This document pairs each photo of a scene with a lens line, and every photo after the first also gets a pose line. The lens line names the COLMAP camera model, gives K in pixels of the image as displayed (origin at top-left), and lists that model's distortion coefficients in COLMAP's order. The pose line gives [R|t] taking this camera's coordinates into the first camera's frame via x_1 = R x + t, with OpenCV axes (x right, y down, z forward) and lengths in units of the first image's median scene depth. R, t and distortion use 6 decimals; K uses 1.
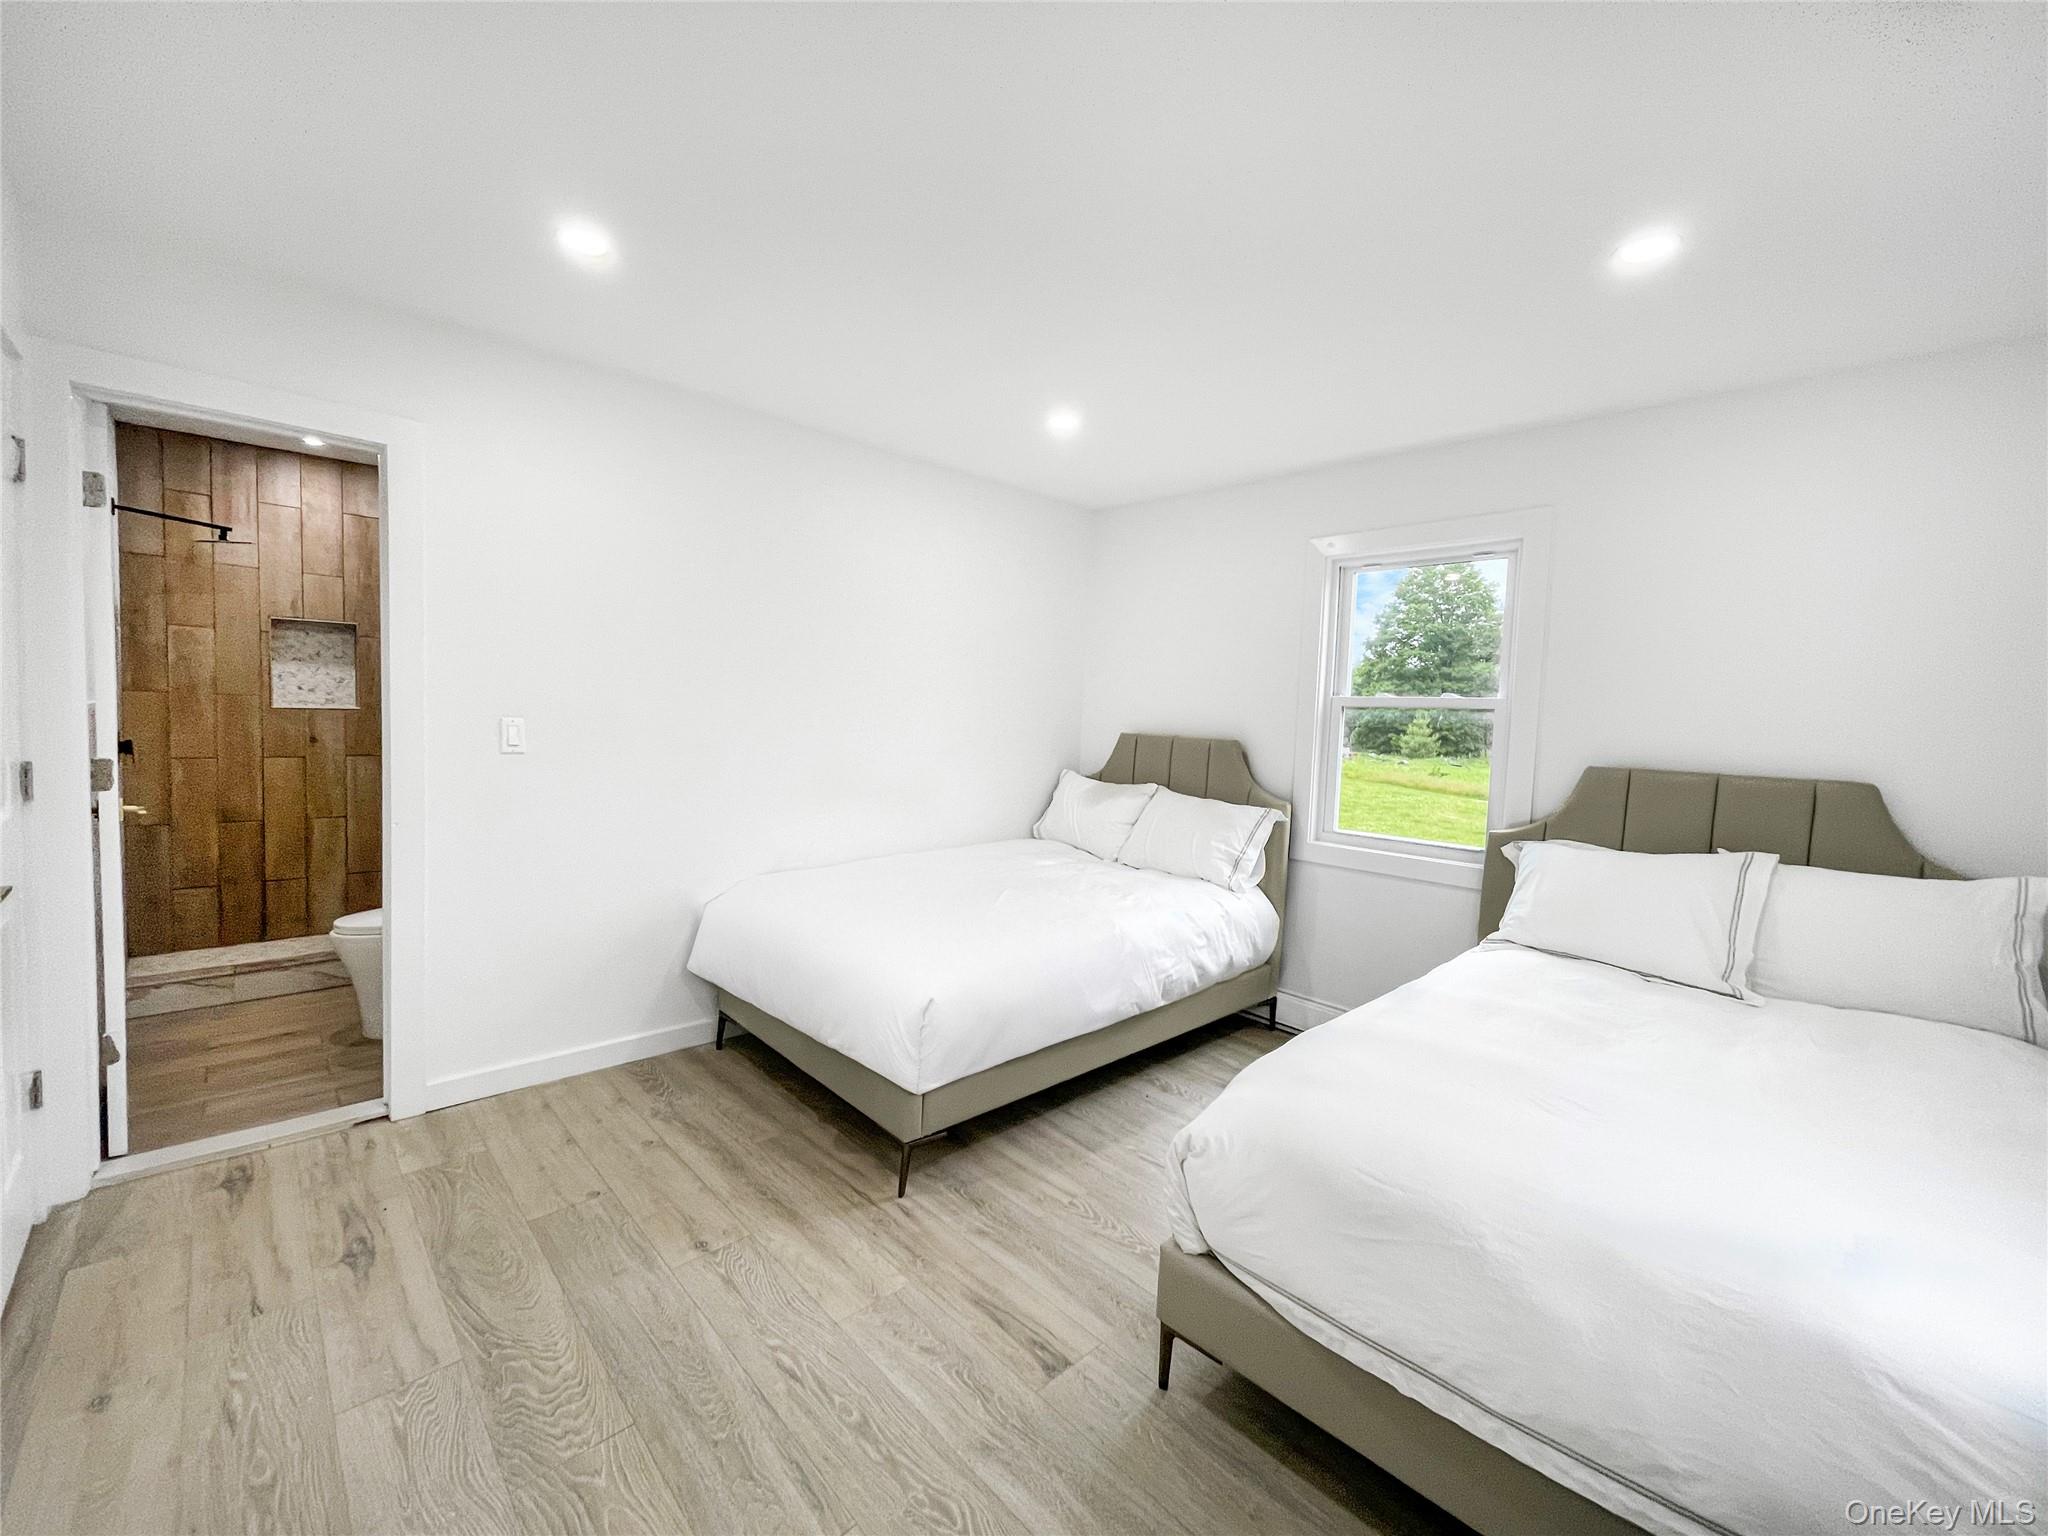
lens RADIAL K [[821.6, 0, 1024.0], [0, 821.6, 768.0], [0, 0, 1]] dist [0.001447, 0.000171]
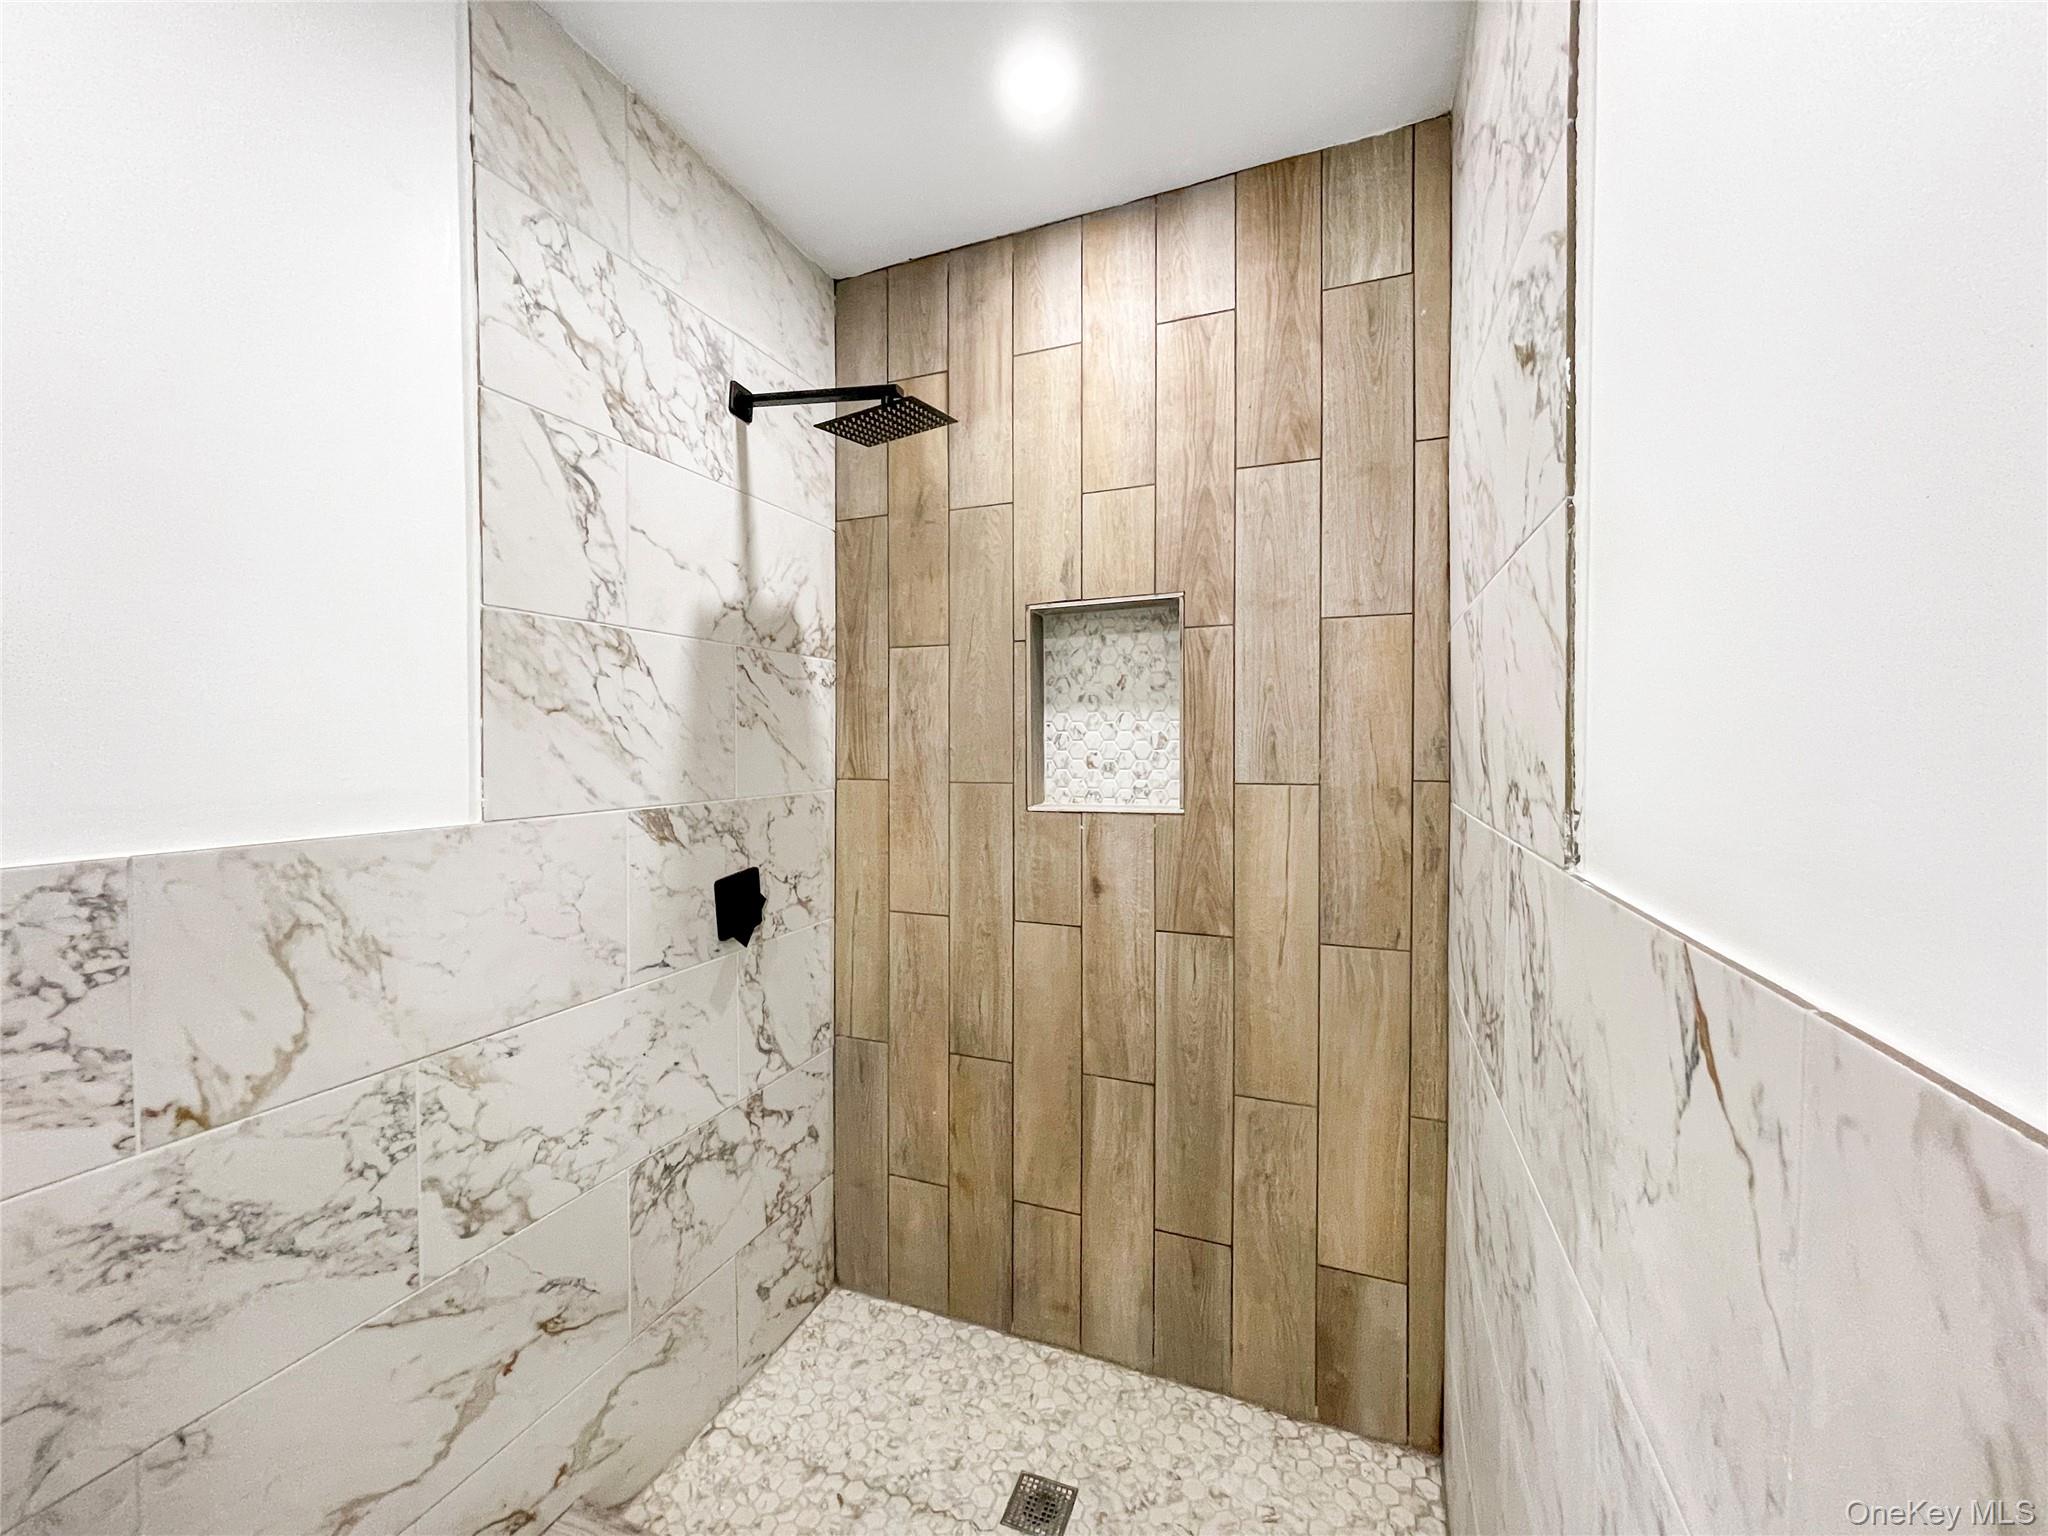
lens RADIAL K [[823.3, 0, 1019.0], [0, 823.3, 765.2], [0, 0, 1]] dist [-0.003441, -0.000012]
pose [[0.413864, -0.024643, -0.910005, -0.510884], [-0.042896, 0.997995, -0.046535, -0.076650], [0.909328, 0.058295, 0.411977, 0.808094]]
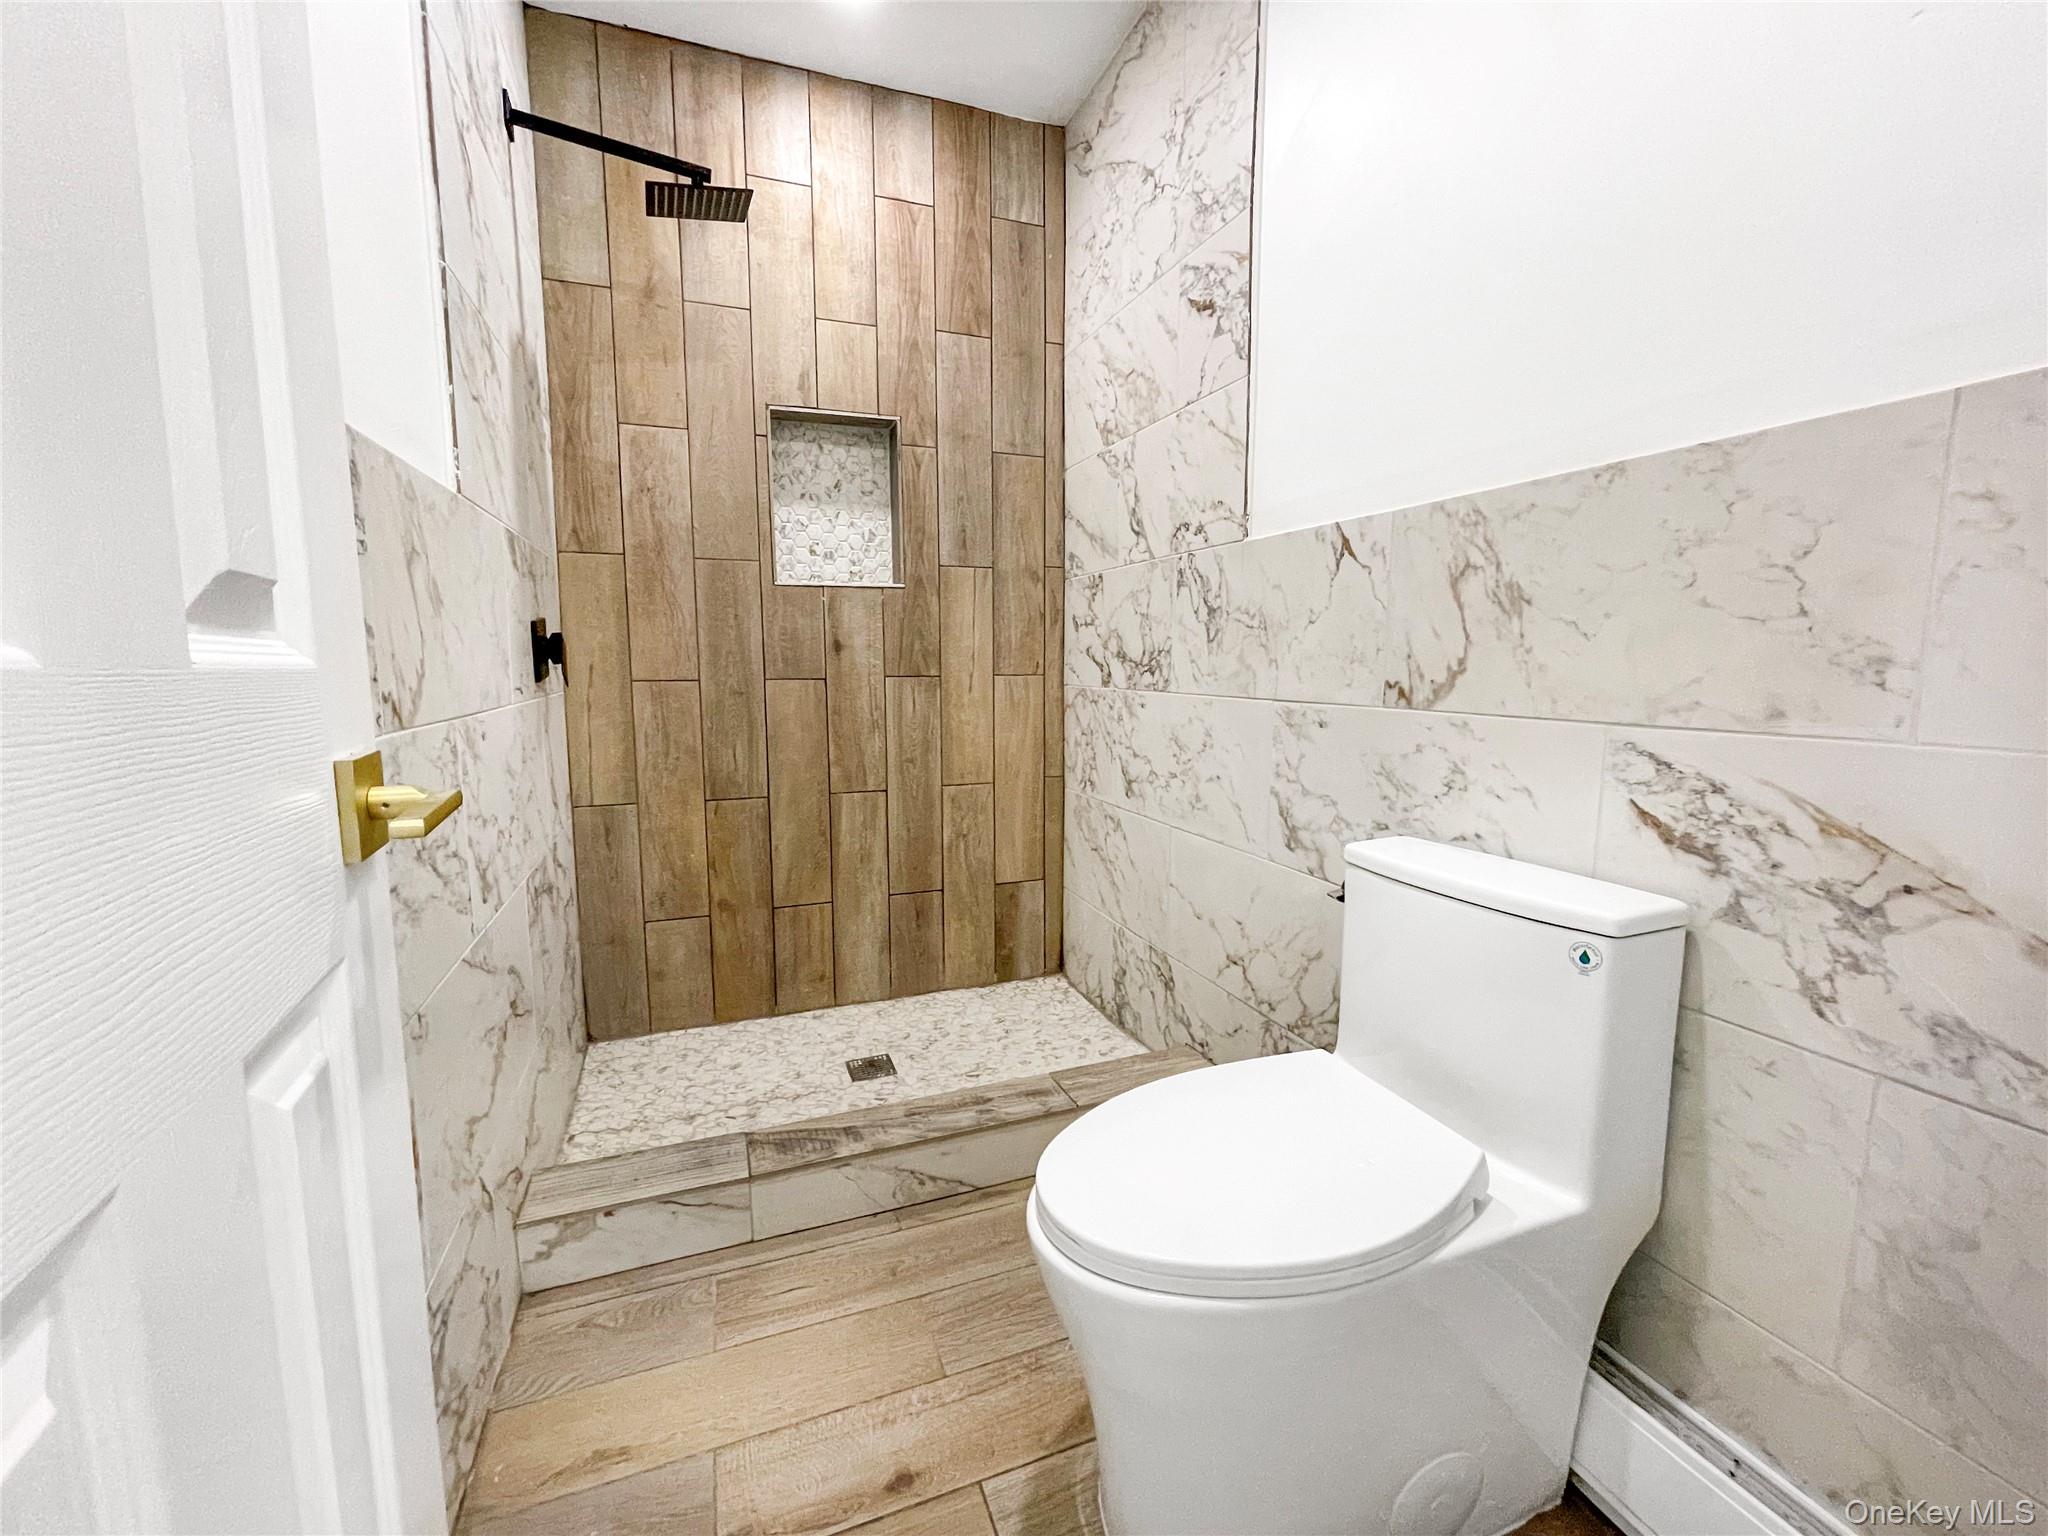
lens RADIAL K [[823.3, 0, 1019.0], [0, 823.3, 765.2], [0, 0, 1]] dist [-0.003441, -0.000012]
pose [[0.920141, 0.003993, -0.391566, -0.560354], [0.014235, 0.998946, 0.043639, 0.021775], [0.391328, -0.045728, 0.919114, 0.567095]]
